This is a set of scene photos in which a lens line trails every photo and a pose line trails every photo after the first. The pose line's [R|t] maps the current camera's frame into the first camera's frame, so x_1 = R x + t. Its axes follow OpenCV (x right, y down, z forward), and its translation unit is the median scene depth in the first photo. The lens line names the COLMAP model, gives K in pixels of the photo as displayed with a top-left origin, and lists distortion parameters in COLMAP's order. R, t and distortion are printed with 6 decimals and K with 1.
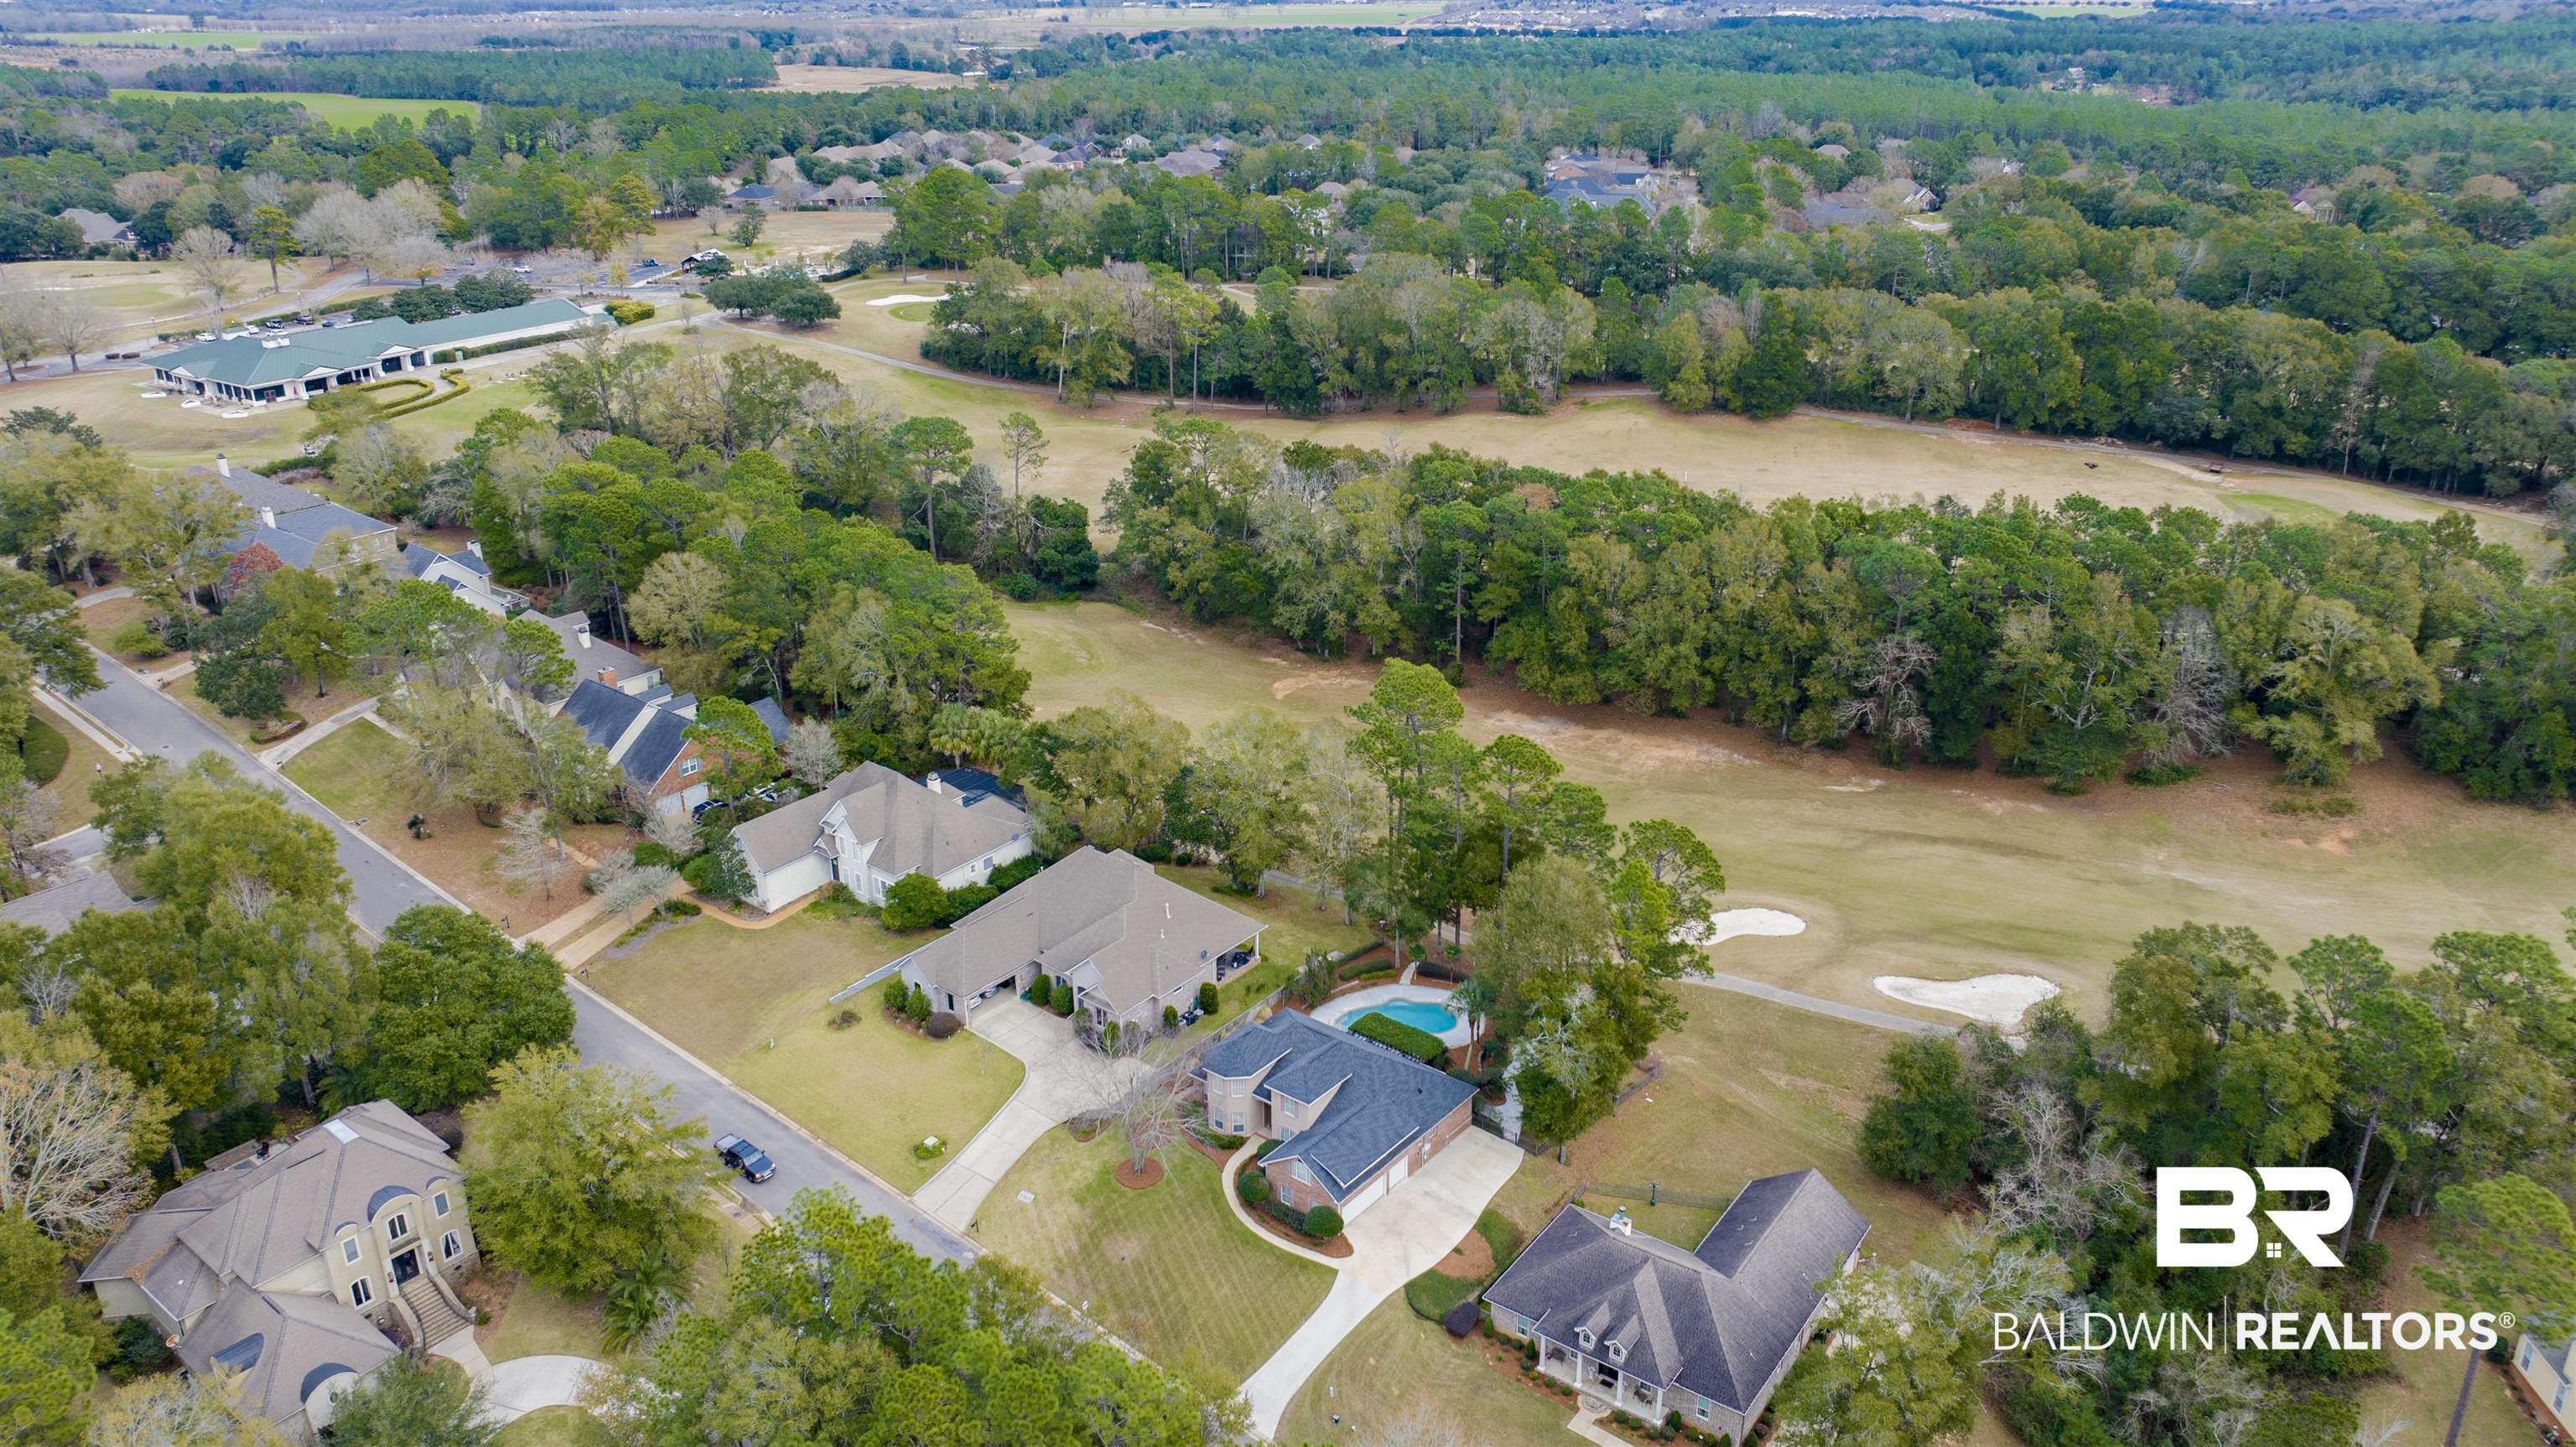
lens RADIAL K [[1803.8, 0, 1314.7], [0, 1803.8, 722.2], [0, 0, 1]] dist [-0.044842, 0.045845]
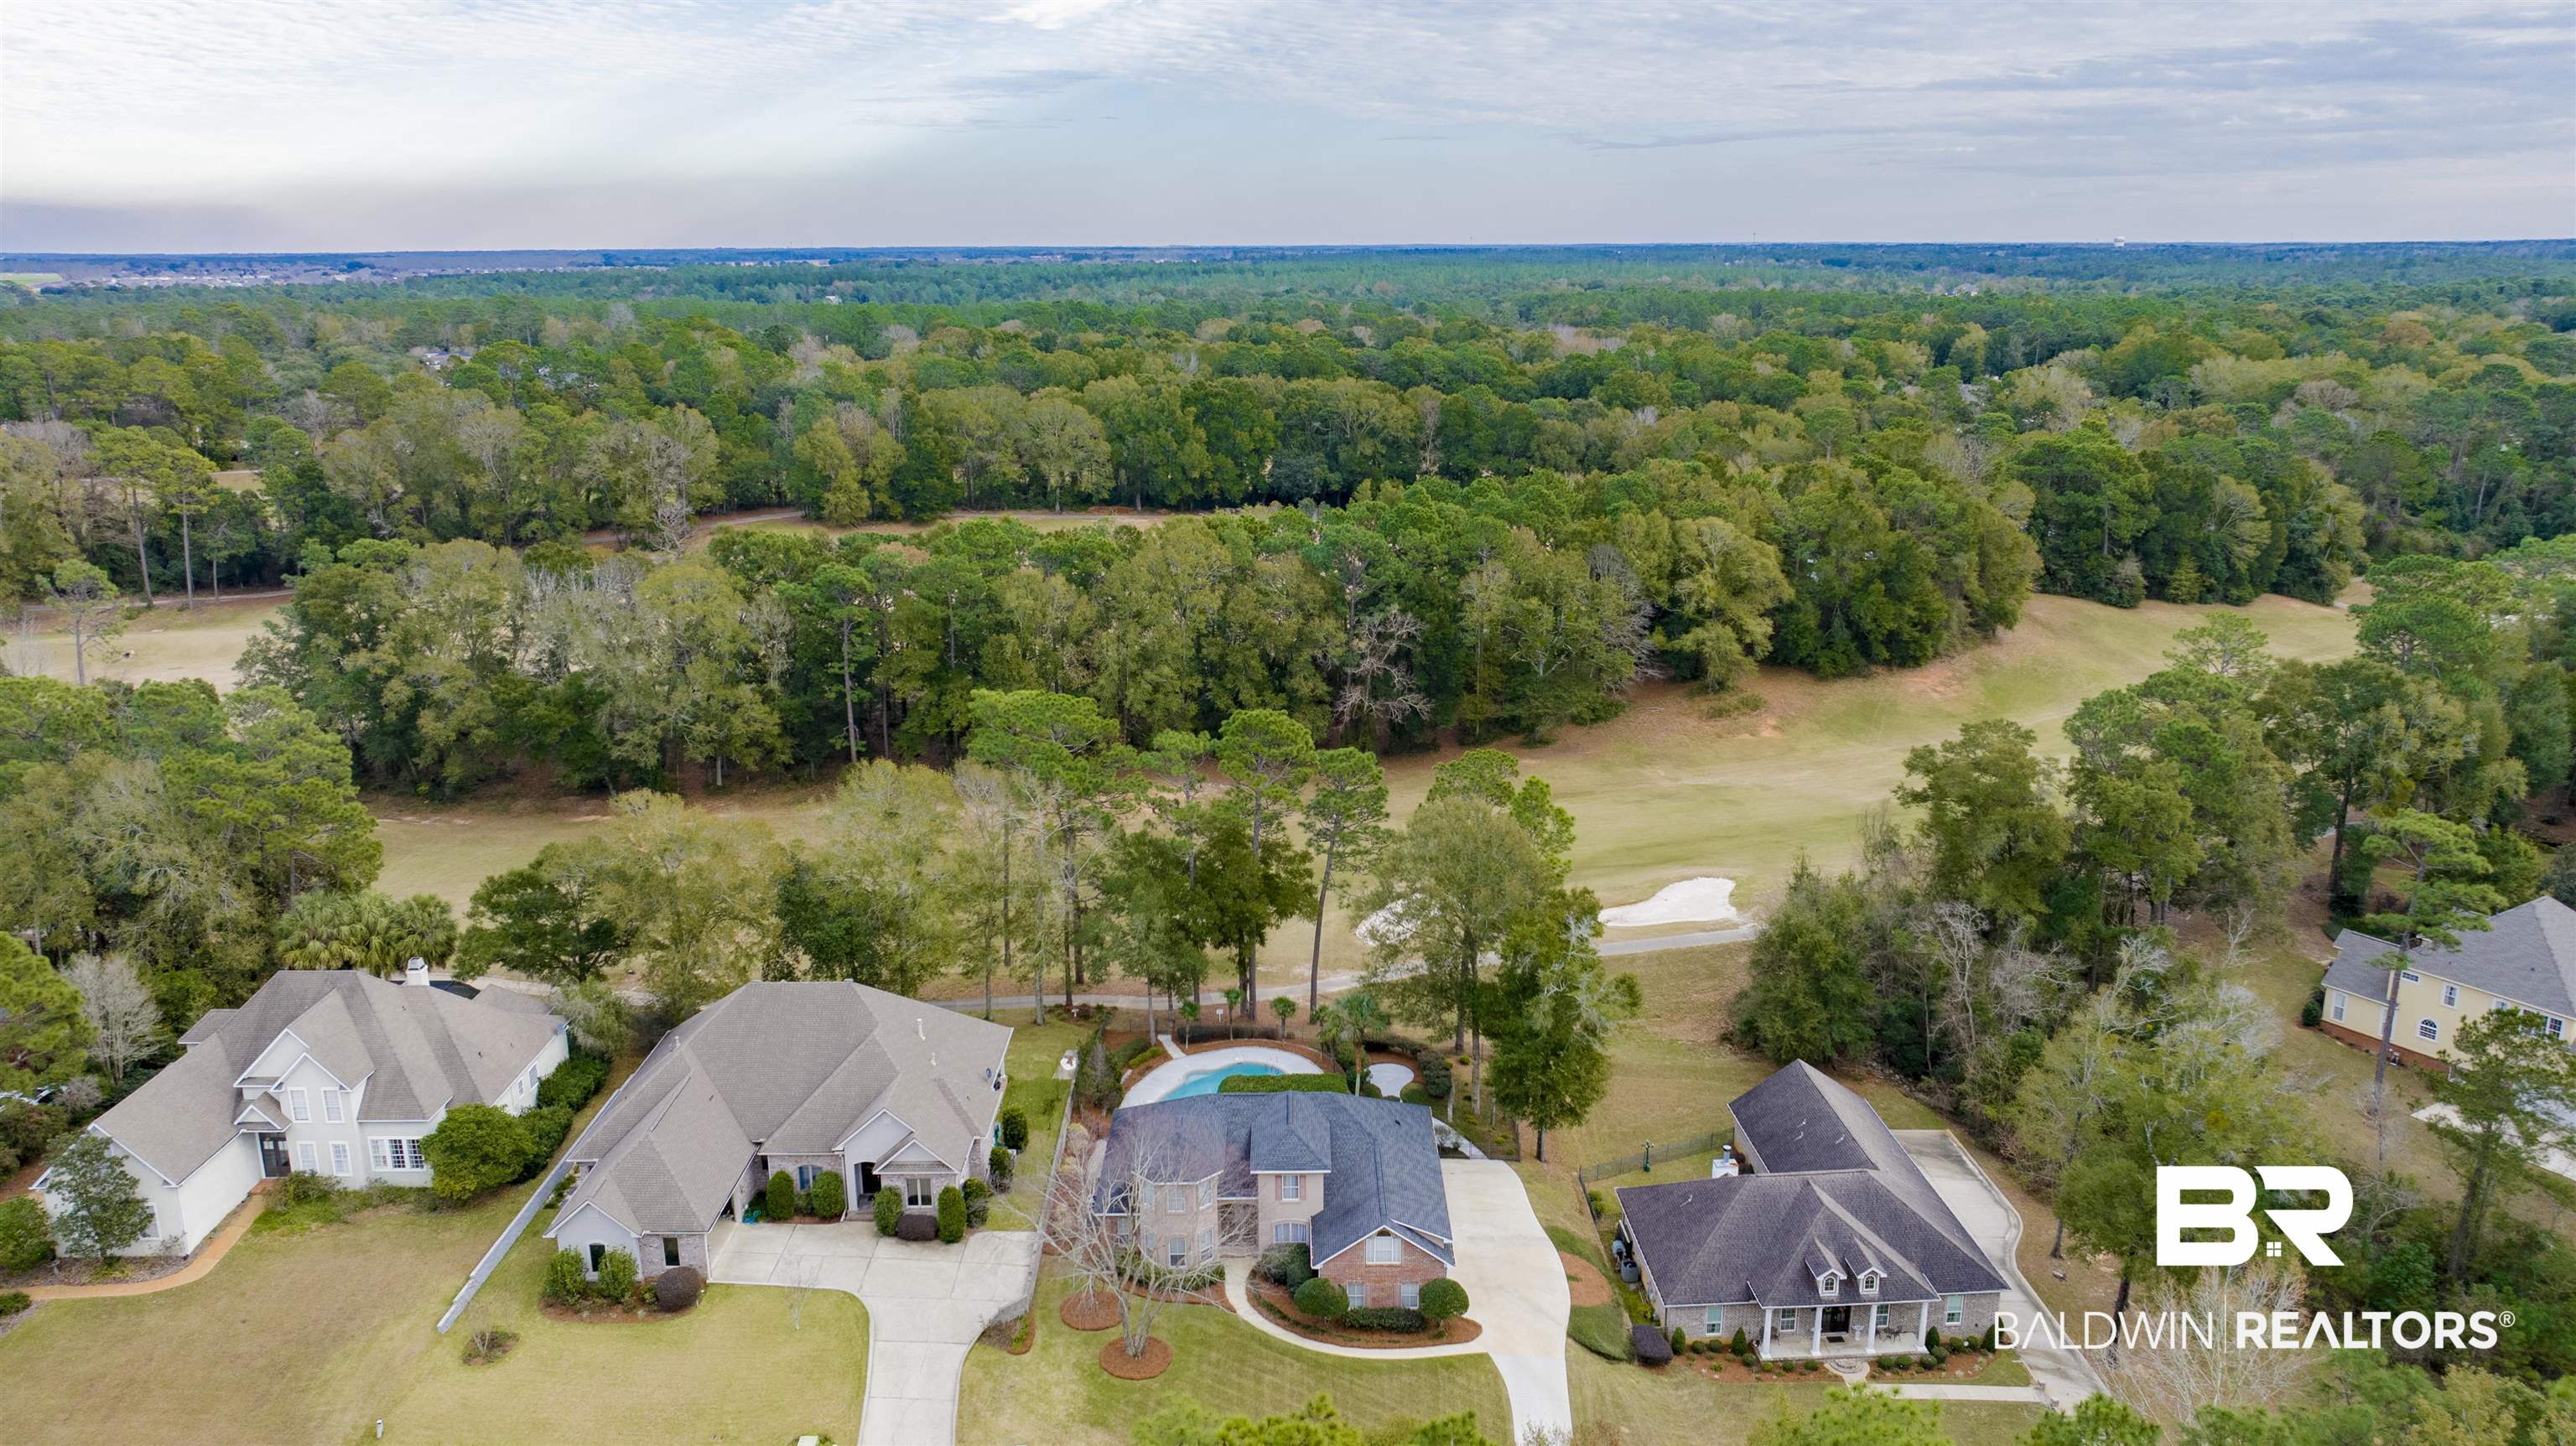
lens RADIAL K [[1797.7, 0, 1316.2], [0, 1797.7, 719.4], [0, 0, 1]] dist [-0.021635, -0.001742]
pose [[0.777819, -0.160028, 0.607774, -0.295404], [0.242611, 0.968536, -0.055472, 0.051700], [-0.579774, 0.190600, 0.792170, 0.272574]]
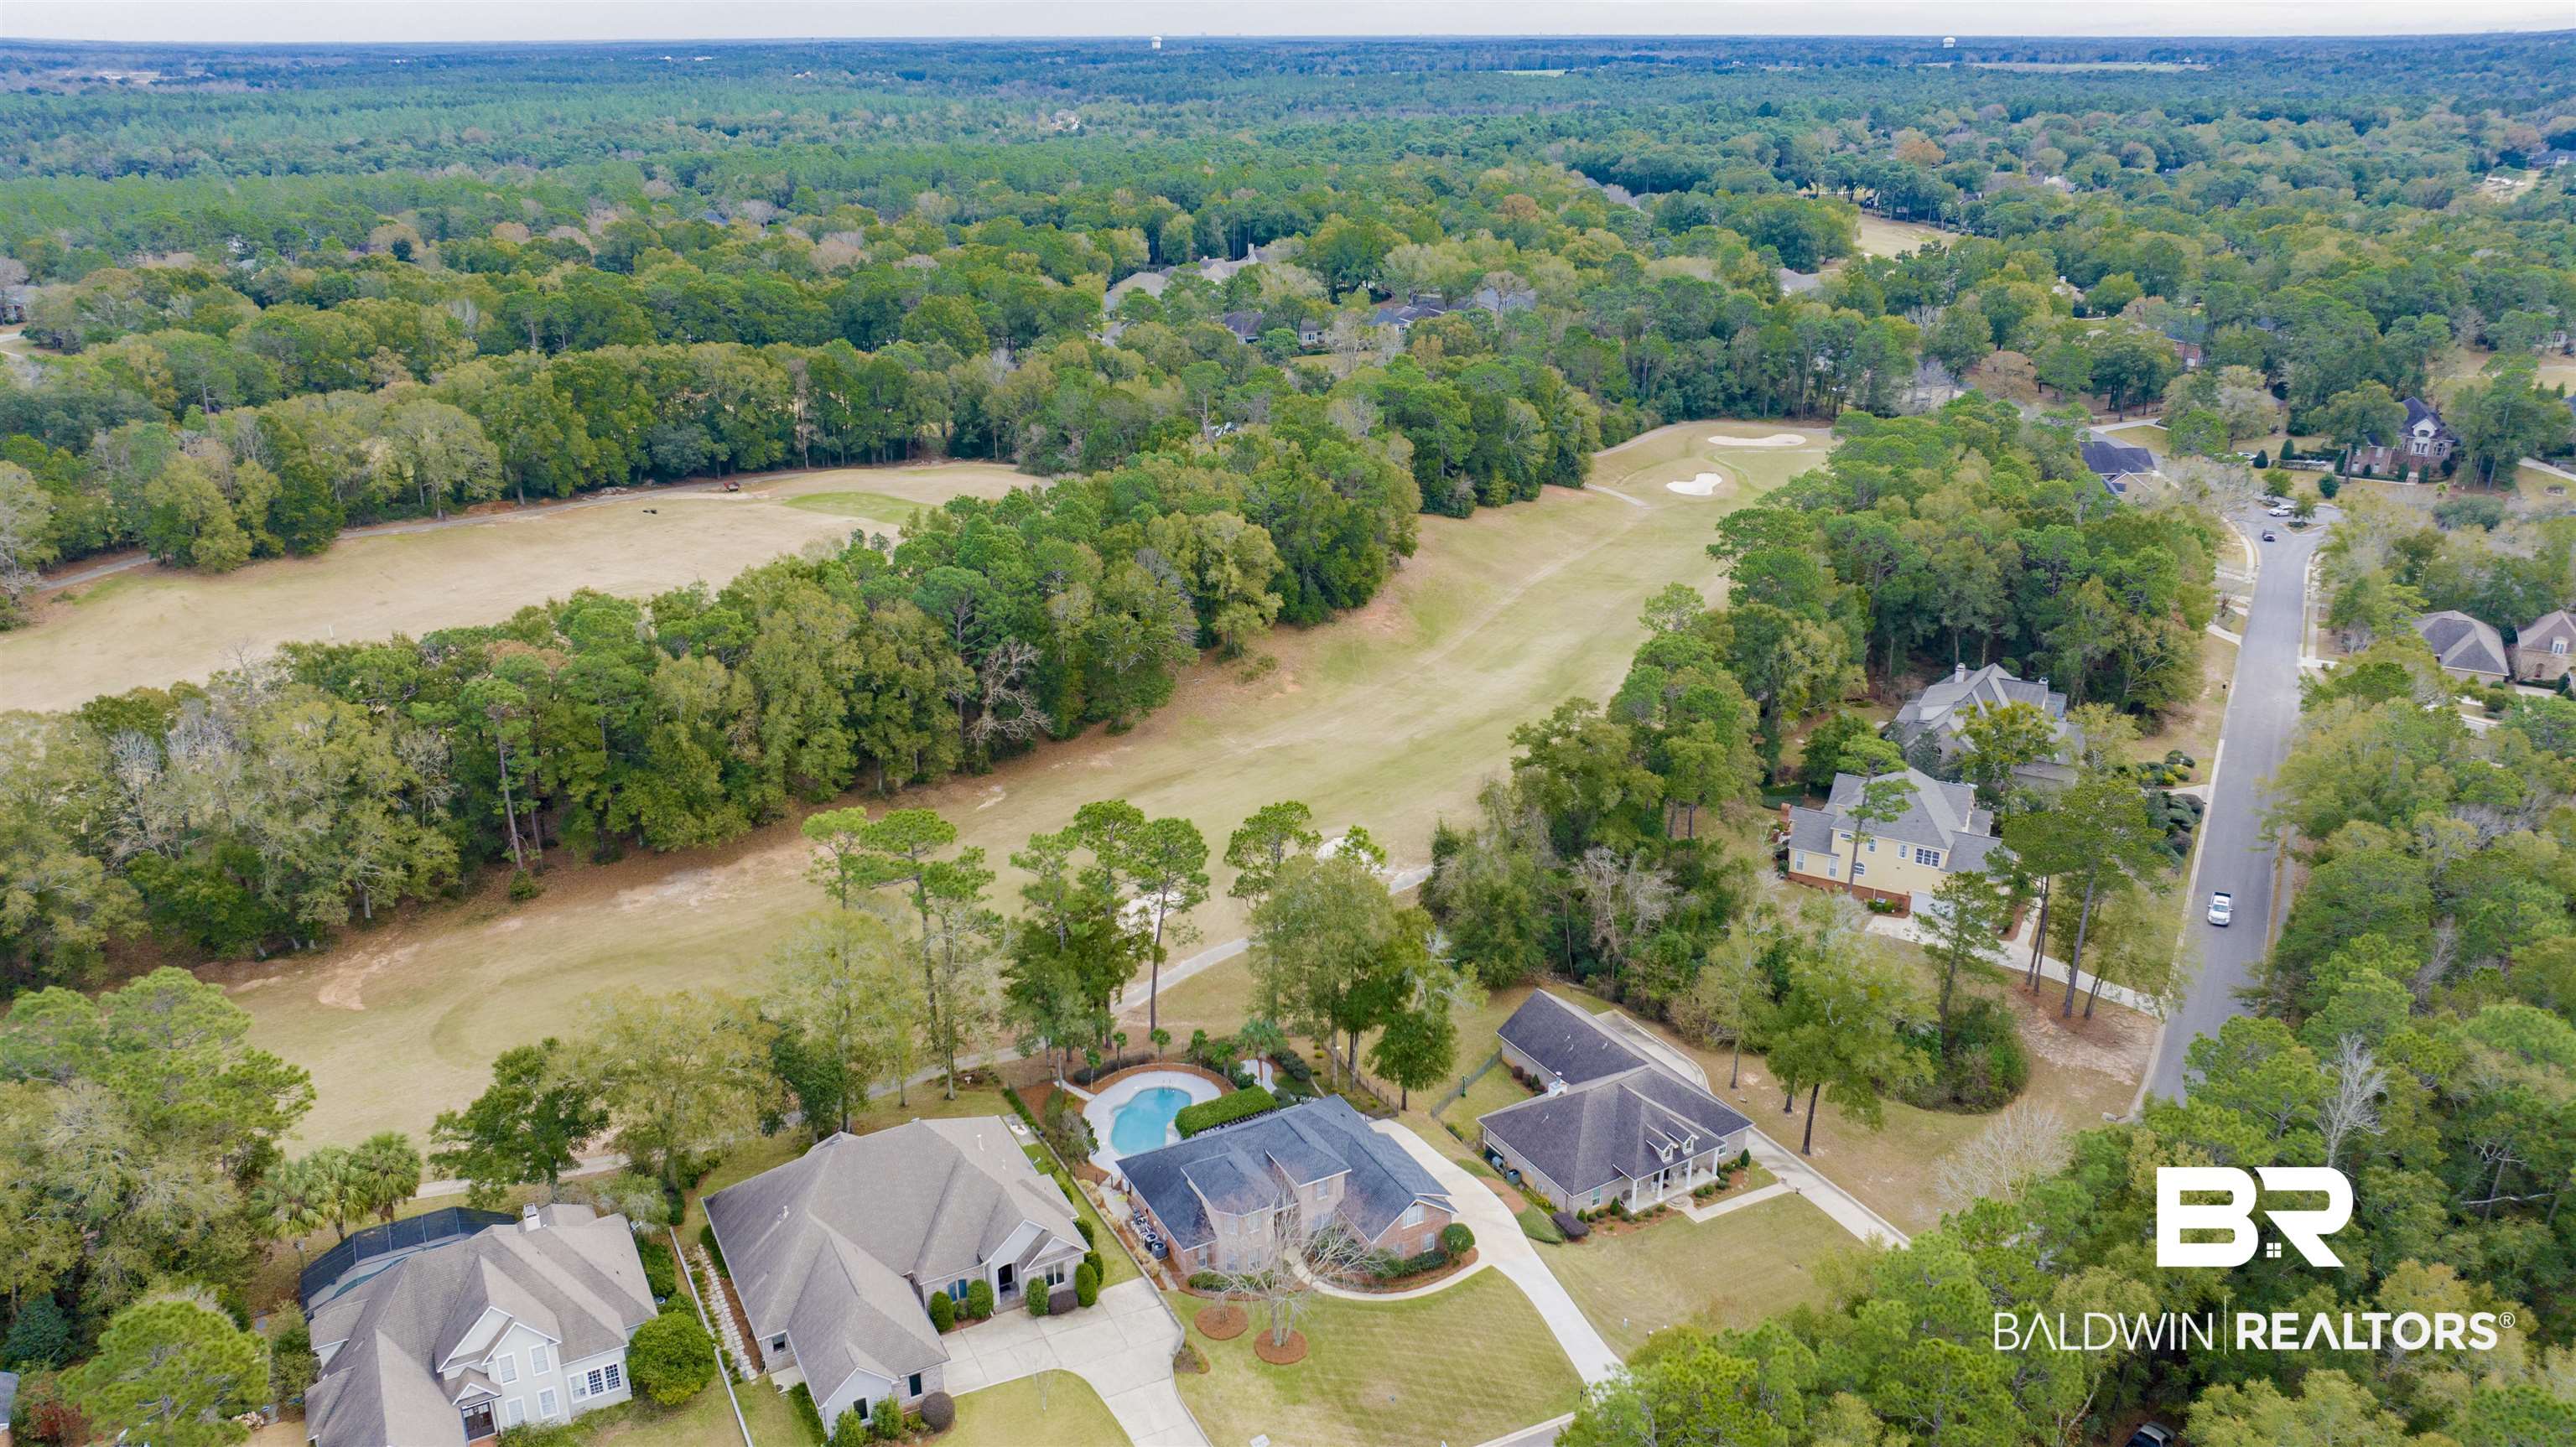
lens RADIAL K [[1791.8, 0, 1288.0], [0, 1791.8, 723.5], [0, 0, 1]] dist [-0.017112, -0.001284]
pose [[0.399571, -0.323476, 0.857734, -0.543261], [0.353674, 0.917629, 0.181307, -0.139976], [-0.845729, 0.230913, 0.481062, 0.351755]]
